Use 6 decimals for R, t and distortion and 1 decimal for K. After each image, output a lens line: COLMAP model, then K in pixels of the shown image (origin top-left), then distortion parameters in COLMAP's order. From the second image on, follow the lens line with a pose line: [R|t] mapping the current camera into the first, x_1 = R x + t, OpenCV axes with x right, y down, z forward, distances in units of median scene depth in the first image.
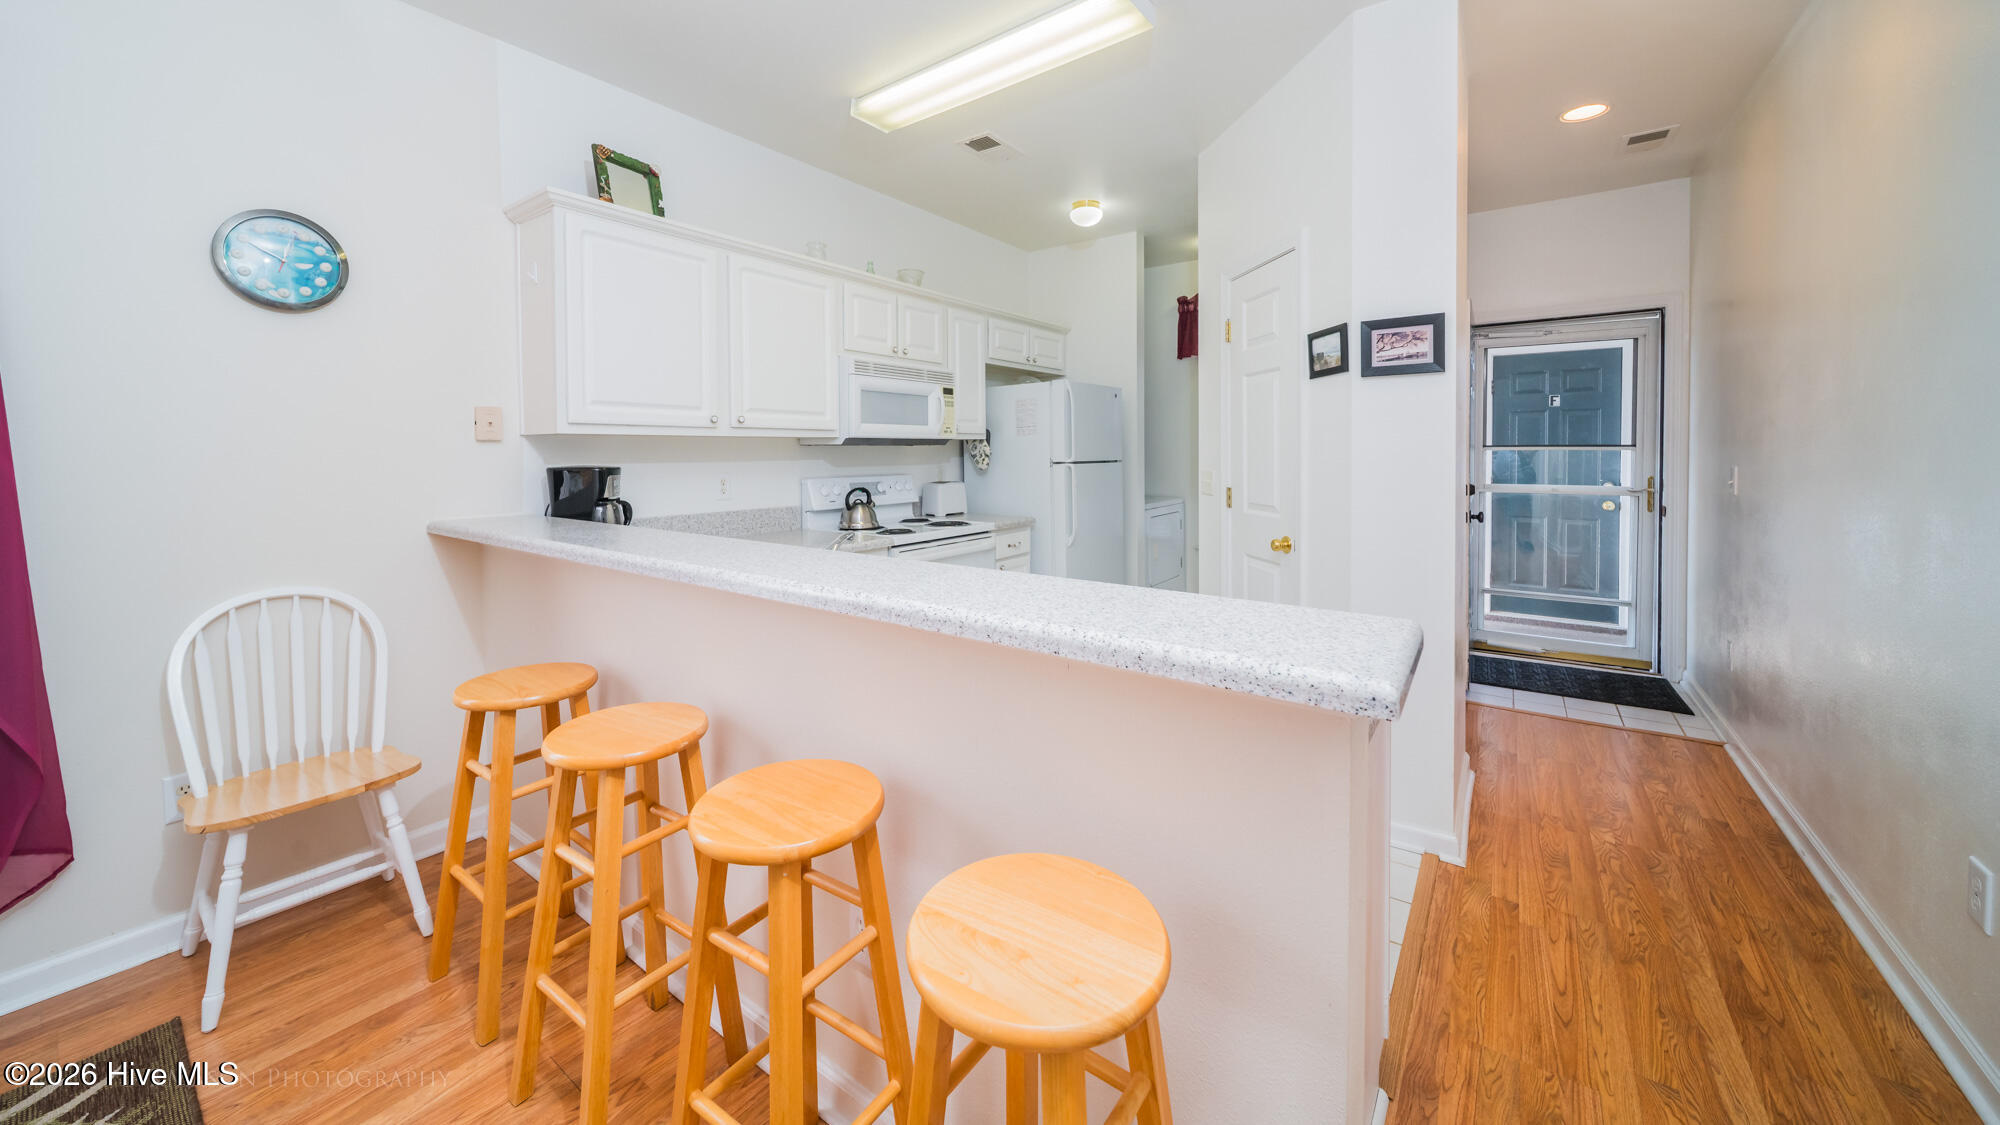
lens RADIAL K [[708.9, 0, 983.1], [0, 708.9, 546.6], [0, 0, 1]] dist [-0.004492, 0.000081]
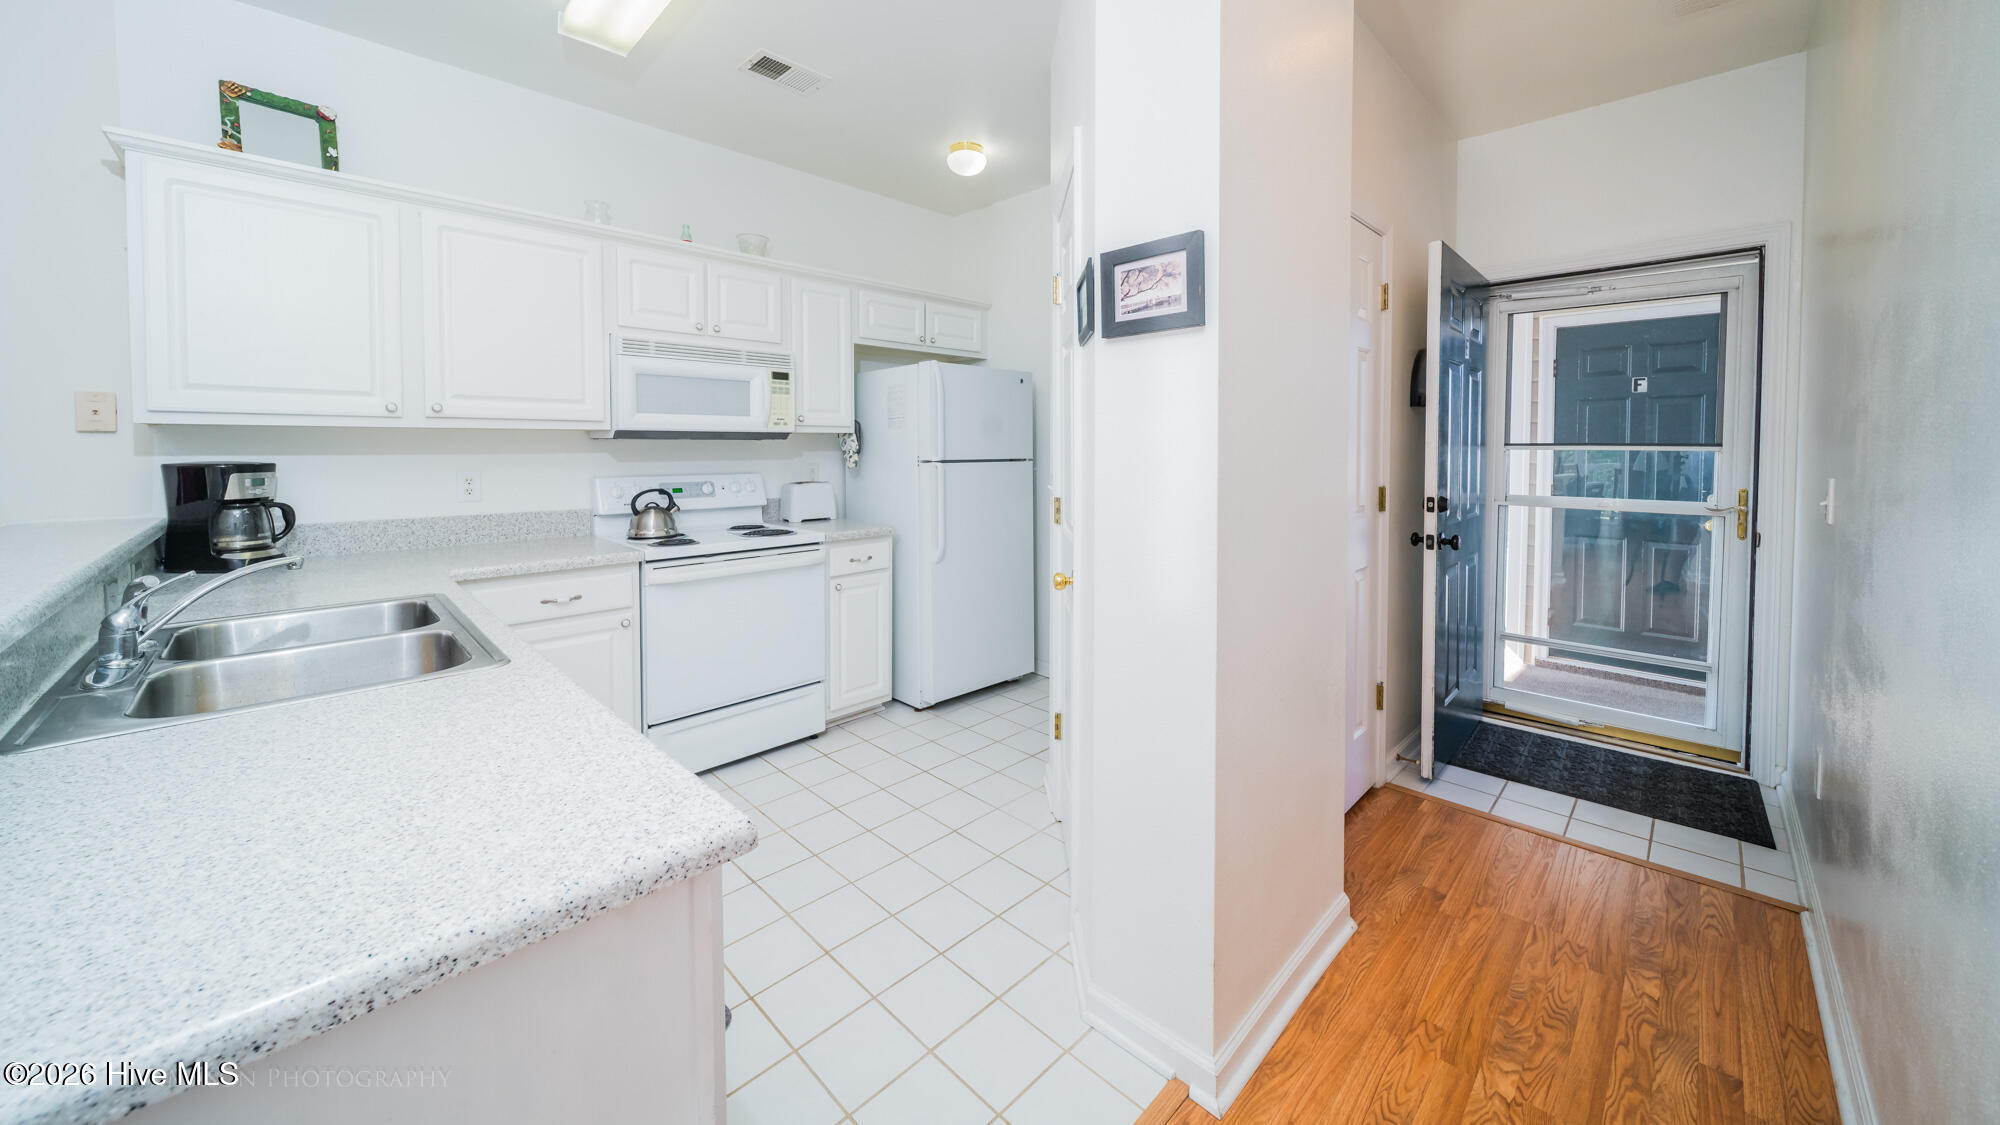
lens RADIAL K [[708.9, 0, 979.4], [0, 708.9, 542.8], [0, 0, 1]] dist [-0.004492, 0.000081]
pose [[0.988021, 0.027521, -0.151847, 0.337526], [-0.027164, 0.999621, 0.004429, -0.032261], [0.151911, -0.000251, 0.988394, 0.213608]]
